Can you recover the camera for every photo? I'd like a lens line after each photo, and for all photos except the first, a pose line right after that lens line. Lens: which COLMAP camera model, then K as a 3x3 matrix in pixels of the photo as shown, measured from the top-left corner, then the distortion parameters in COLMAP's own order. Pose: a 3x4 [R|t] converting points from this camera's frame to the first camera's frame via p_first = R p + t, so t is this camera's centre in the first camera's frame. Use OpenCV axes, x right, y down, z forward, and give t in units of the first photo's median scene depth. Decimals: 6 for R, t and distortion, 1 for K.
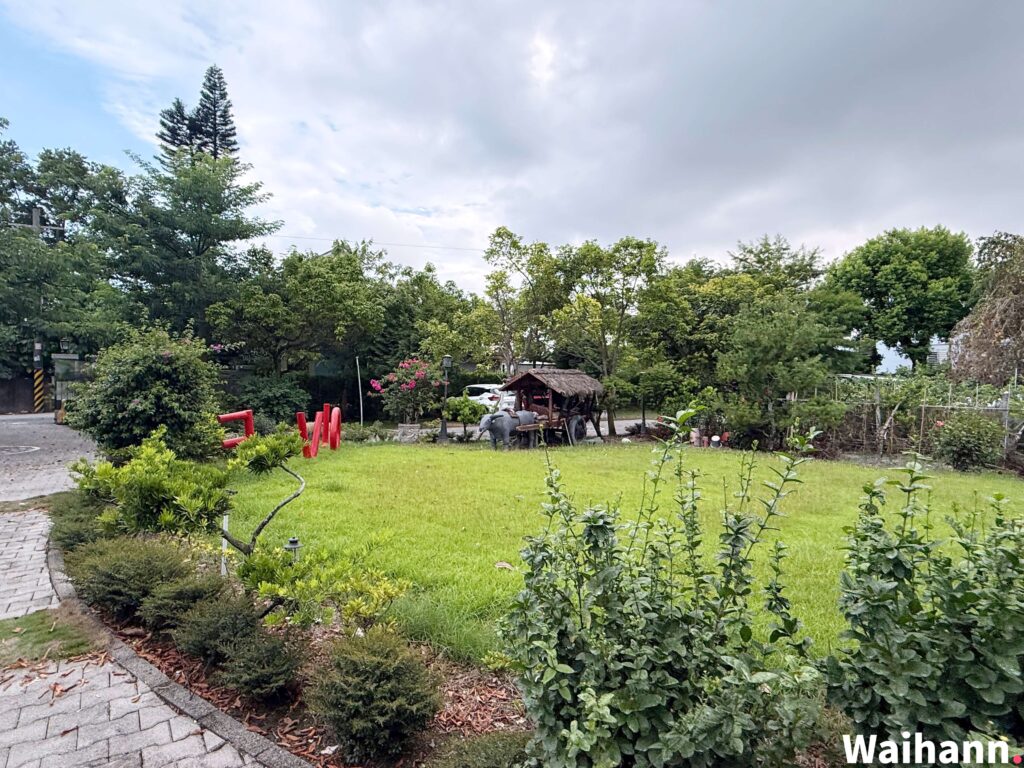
lens RADIAL K [[557.8, 0, 513.4], [0, 557.8, 380.8], [0, 0, 1]] dist [-0.006963, -0.003382]
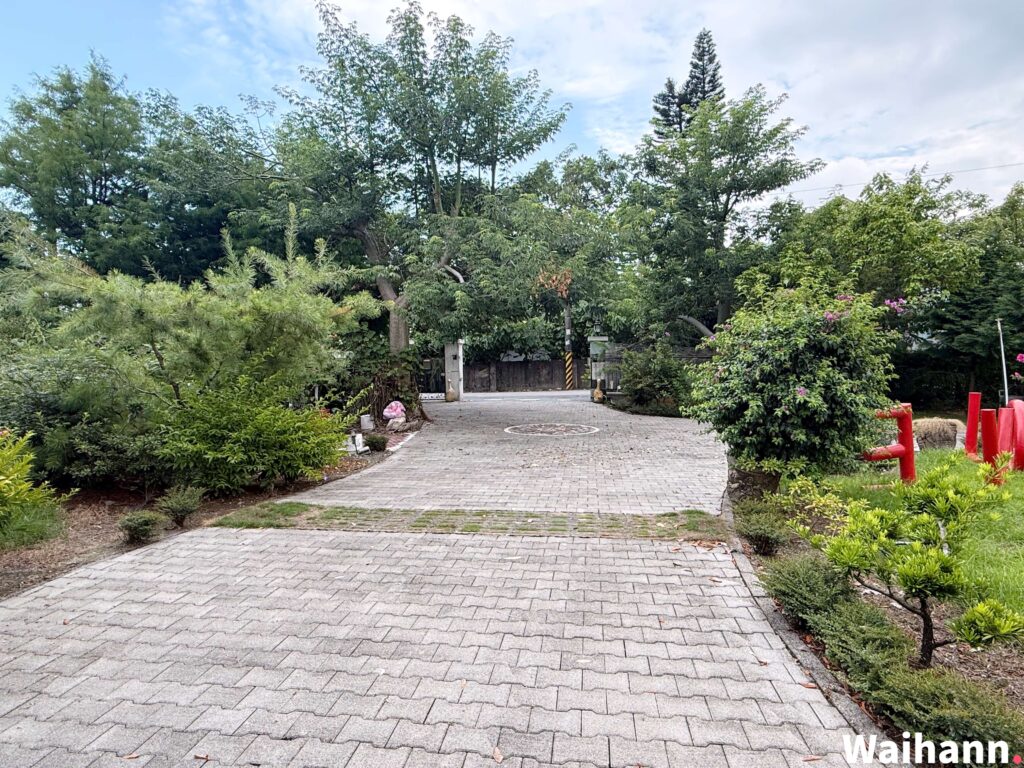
lens RADIAL K [[557.8, 0, 512.2], [0, 557.8, 385.1], [0, 0, 1]] dist [-0.006963, -0.003382]
pose [[0.716439, 0.018269, -0.697410, -0.107659], [0.013730, 0.999094, 0.040276, -0.000187], [0.697514, -0.038431, 0.715540, 0.069698]]
